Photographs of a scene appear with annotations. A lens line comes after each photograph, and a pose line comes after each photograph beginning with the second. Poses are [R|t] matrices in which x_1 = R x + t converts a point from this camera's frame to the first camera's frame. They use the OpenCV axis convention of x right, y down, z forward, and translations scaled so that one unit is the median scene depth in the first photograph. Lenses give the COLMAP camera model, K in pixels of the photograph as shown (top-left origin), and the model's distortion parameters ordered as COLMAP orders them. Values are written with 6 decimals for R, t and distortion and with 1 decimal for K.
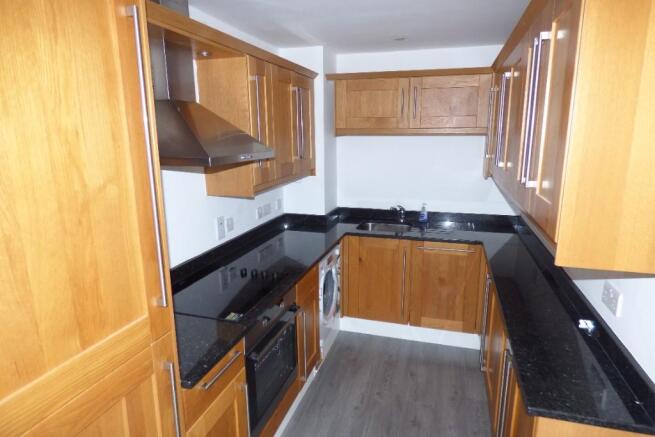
lens RADIAL K [[403.9, 0, 327.5], [0, 403.9, 218.5], [0, 0, 1]] dist [0.000648, -0.000061]
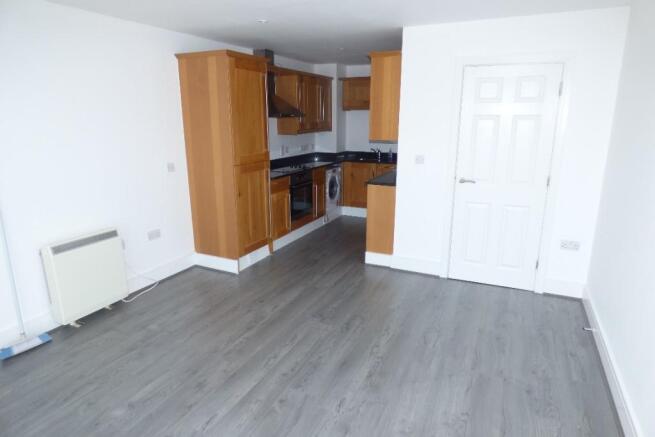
lens RADIAL K [[405.2, 0, 327.5], [0, 405.2, 218.5], [0, 0, 1]] dist [-0.001719, -0.000157]
pose [[0.988564, 0.047146, -0.143240, 0.260375], [-0.040809, 0.998067, 0.046863, 0.230030], [0.145172, -0.040482, 0.988578, -0.972553]]
